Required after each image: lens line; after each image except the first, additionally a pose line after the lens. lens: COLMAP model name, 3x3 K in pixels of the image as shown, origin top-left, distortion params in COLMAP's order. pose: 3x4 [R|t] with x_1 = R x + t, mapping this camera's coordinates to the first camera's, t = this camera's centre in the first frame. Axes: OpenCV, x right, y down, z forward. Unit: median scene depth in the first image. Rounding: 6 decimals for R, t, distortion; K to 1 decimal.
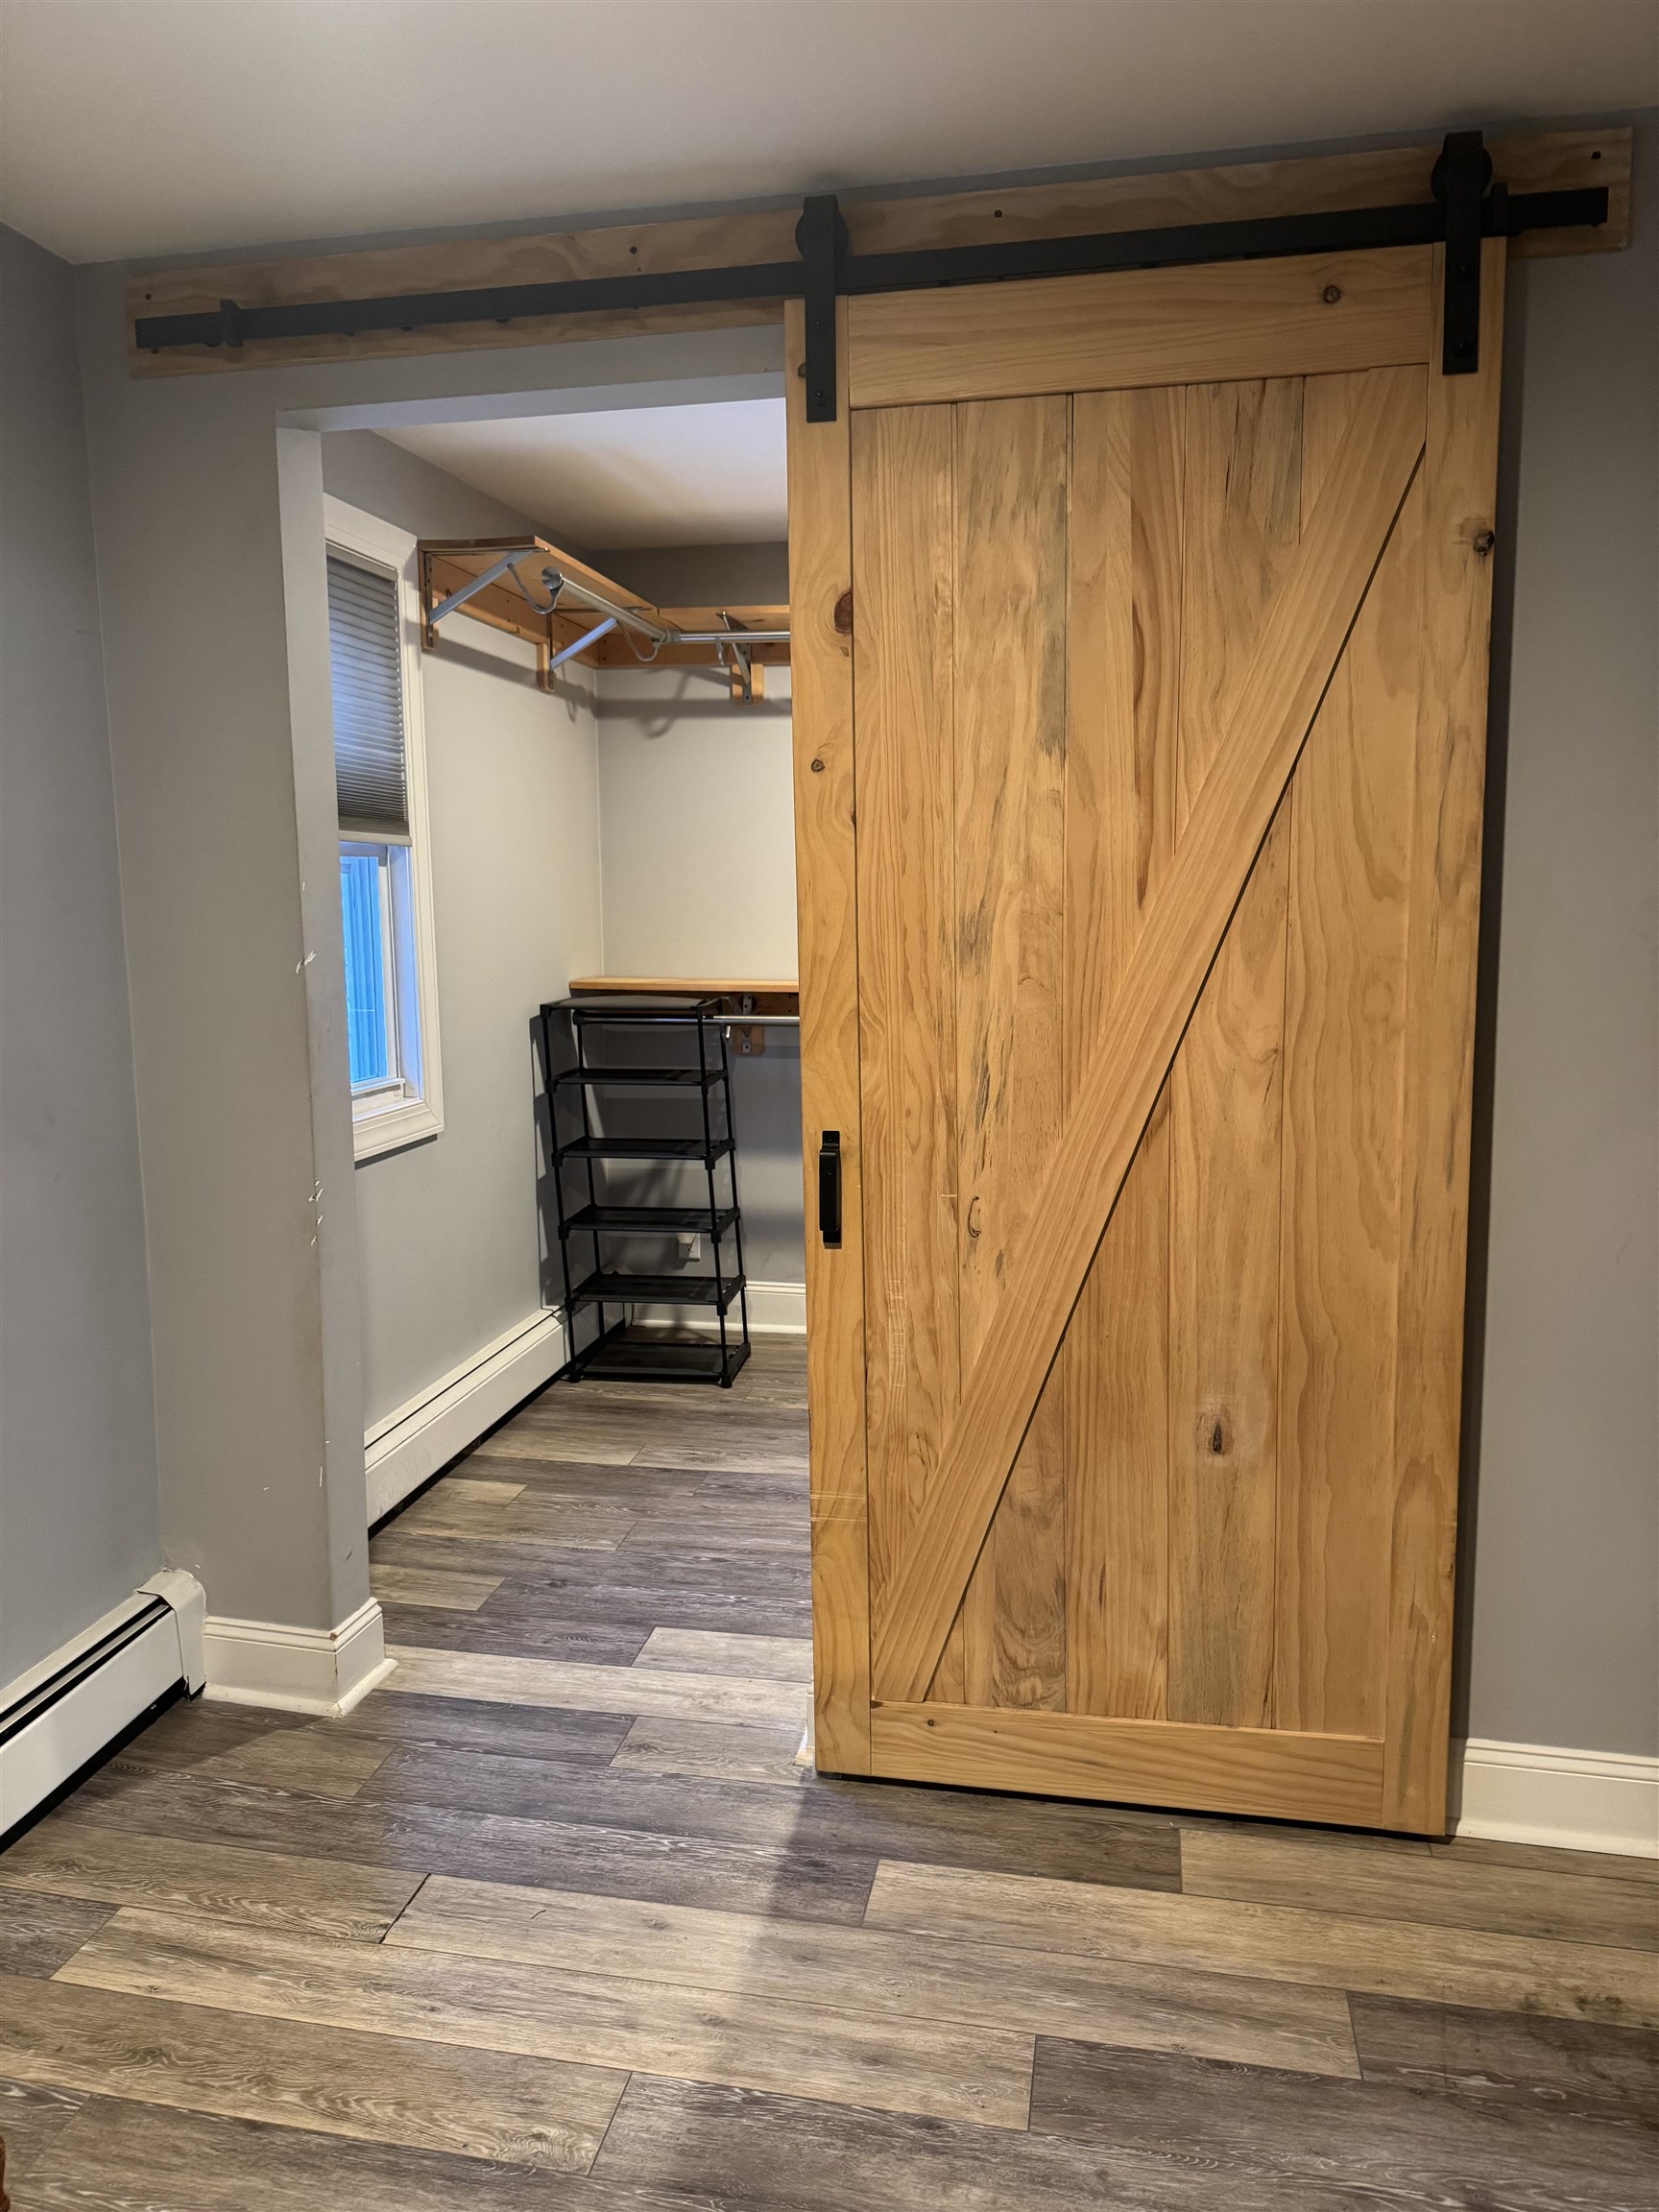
lens RADIAL K [[1562.9, 0, 839.3], [0, 1562.9, 1108.0], [0, 0, 1]] dist [-0.001067, -0.023347]
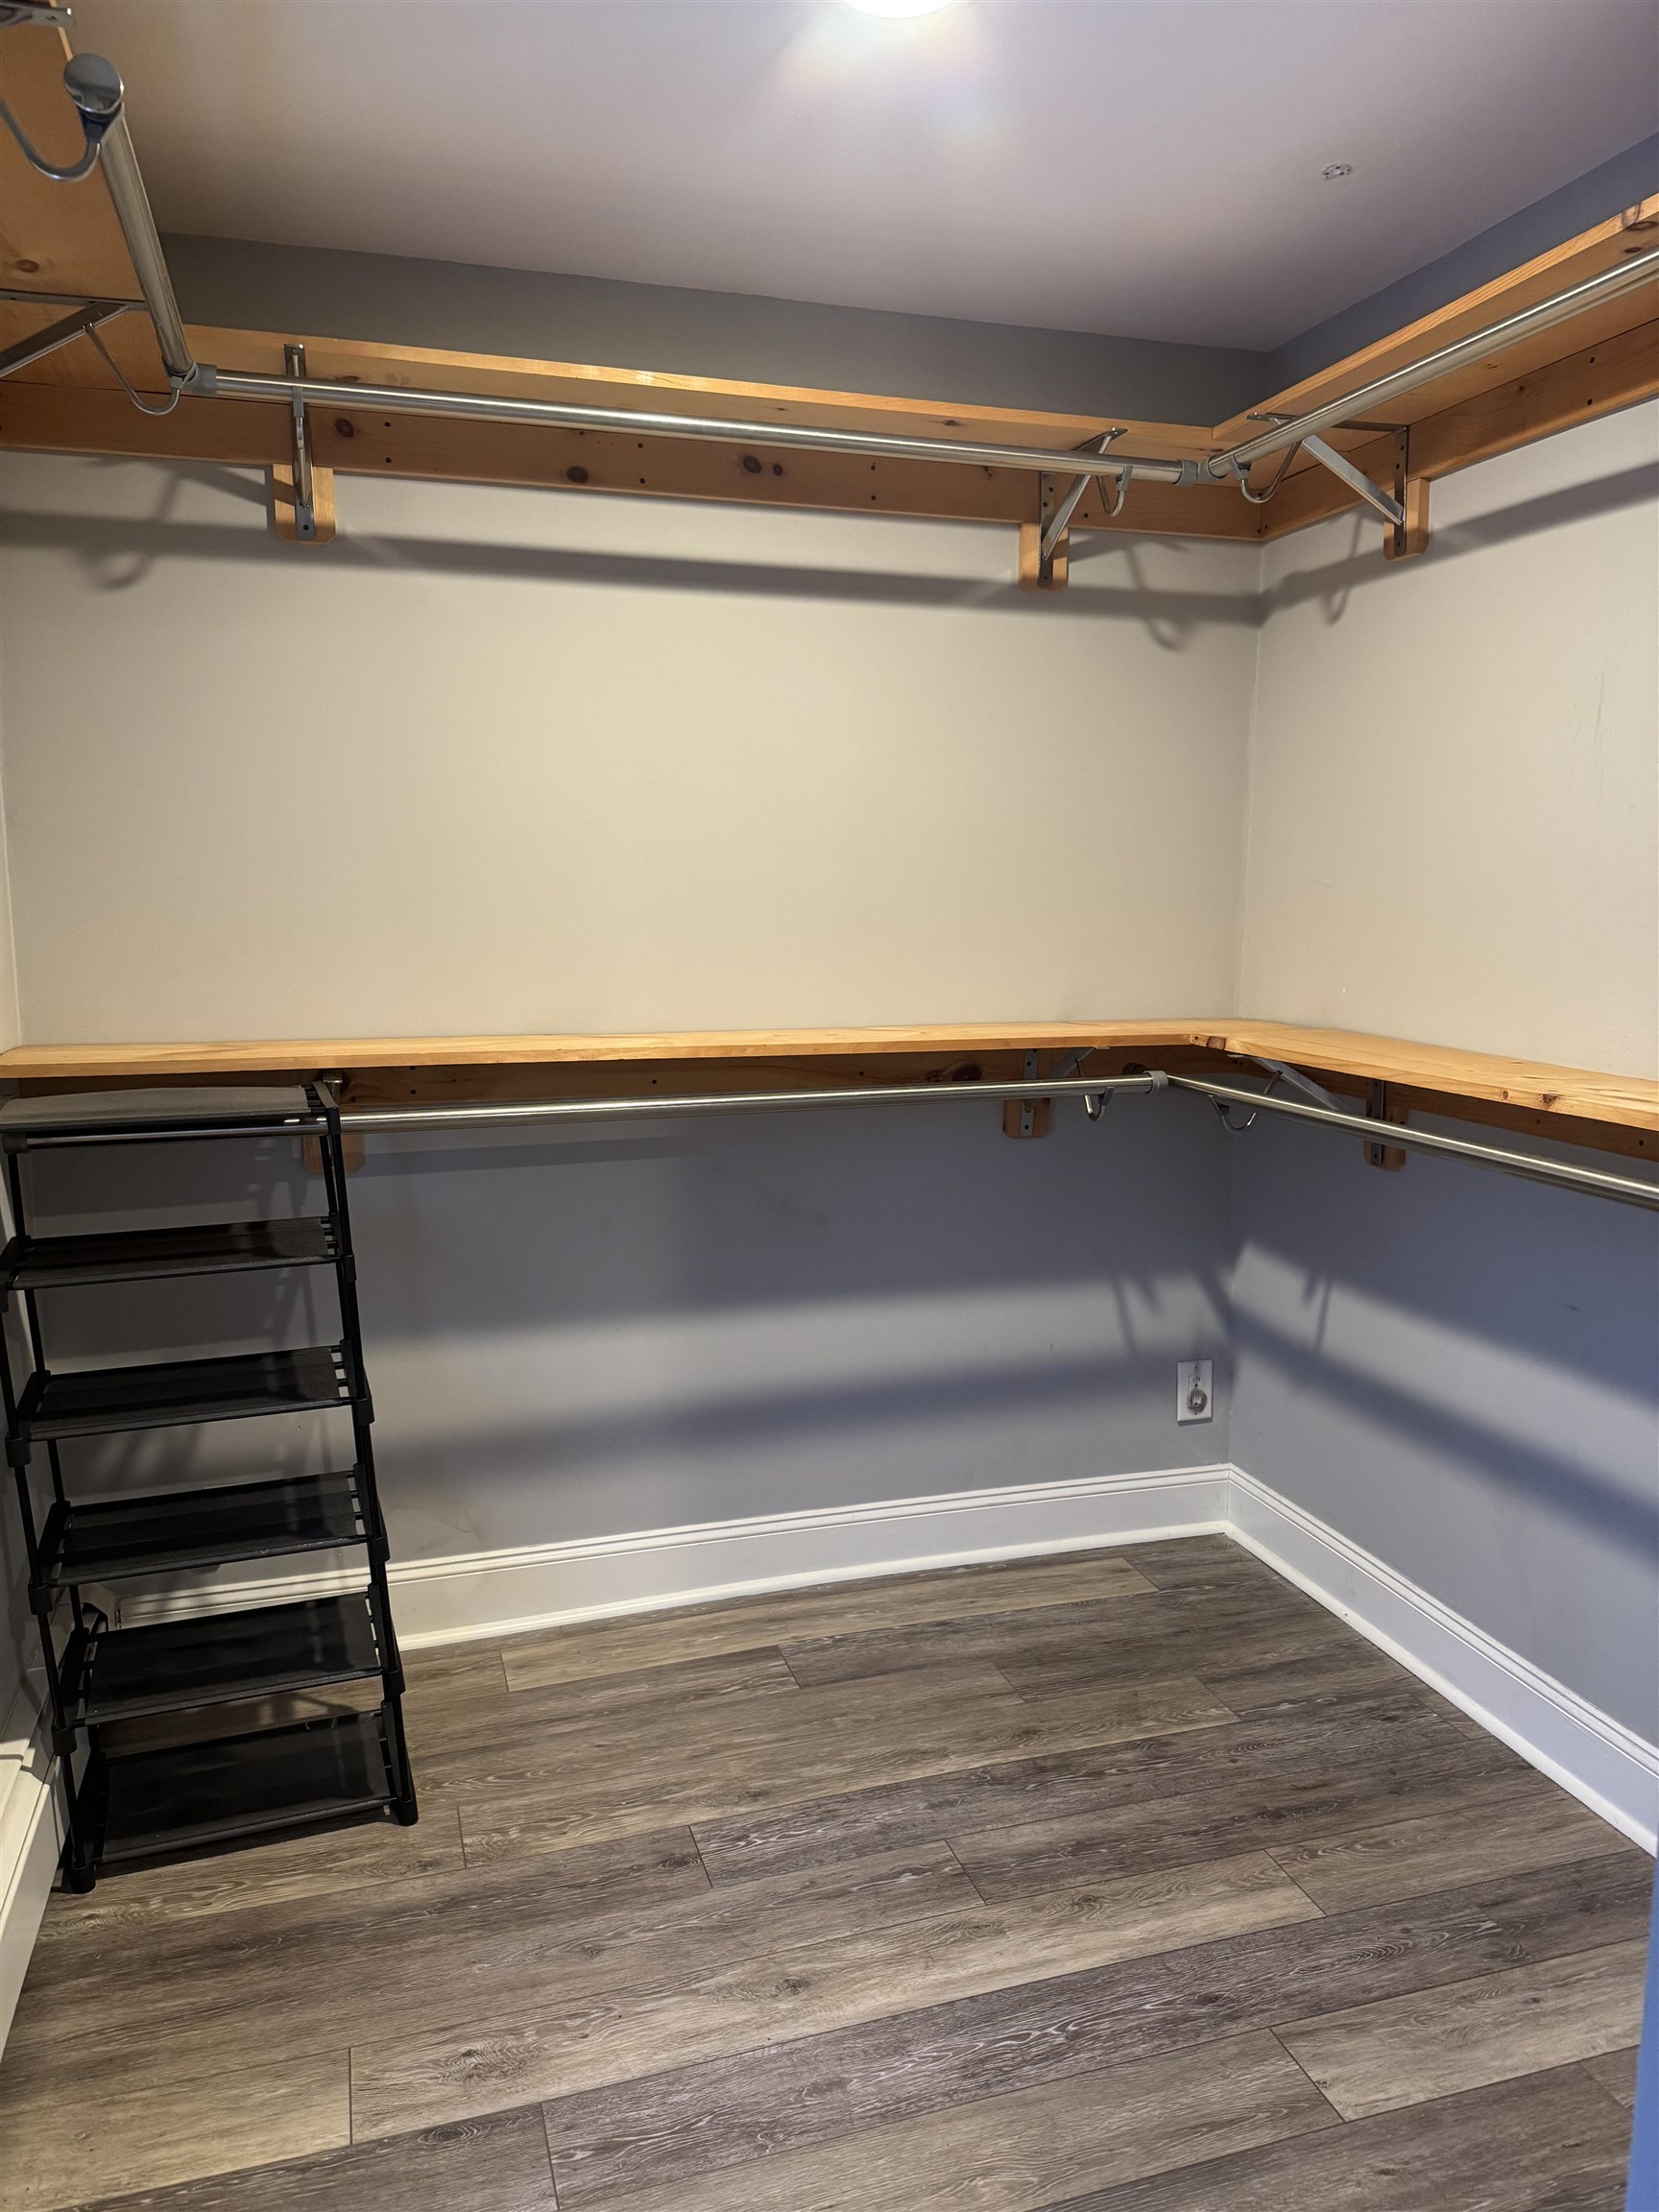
lens RADIAL K [[1562.9, 0, 819.7], [0, 1562.9, 1093.1], [0, 0, 1]] dist [-0.001067, -0.023347]
pose [[0.880061, -0.062534, 0.470725, -0.185489], [0.067108, 0.997721, 0.007077, -0.061147], [-0.470095, 0.025361, 0.882252, 0.475466]]
